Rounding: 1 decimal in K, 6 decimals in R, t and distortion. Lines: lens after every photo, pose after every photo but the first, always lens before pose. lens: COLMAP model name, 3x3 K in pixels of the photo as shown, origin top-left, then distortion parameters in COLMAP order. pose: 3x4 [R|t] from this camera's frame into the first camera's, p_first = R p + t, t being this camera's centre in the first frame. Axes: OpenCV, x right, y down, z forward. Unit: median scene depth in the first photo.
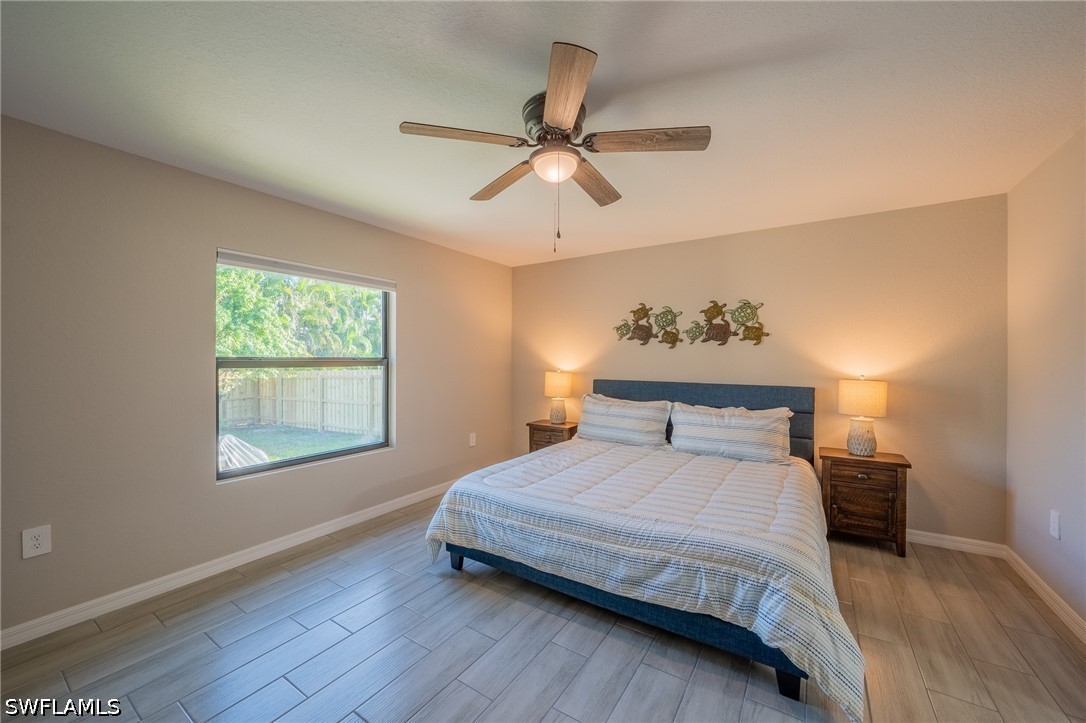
lens RADIAL K [[412.6, 0, 553.3], [0, 412.6, 362.0], [0, 0, 1]] dist [-0.014965, 0.002200]
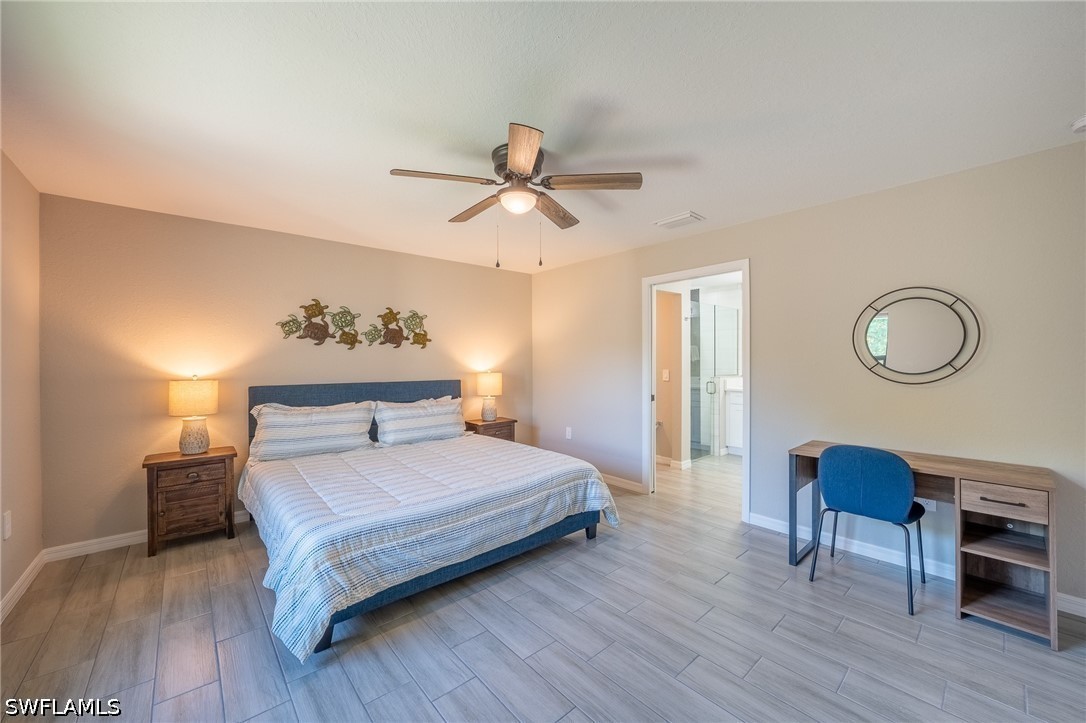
lens RADIAL K [[412.6, 0, 538.7], [0, 412.6, 361.0], [0, 0, 1]] dist [-0.014965, 0.002200]
pose [[0.288424, -0.005969, 0.957484, -0.586261], [0.011893, 0.999926, 0.002651, -0.002688], [-0.957429, 0.010623, 0.288473, 0.304182]]
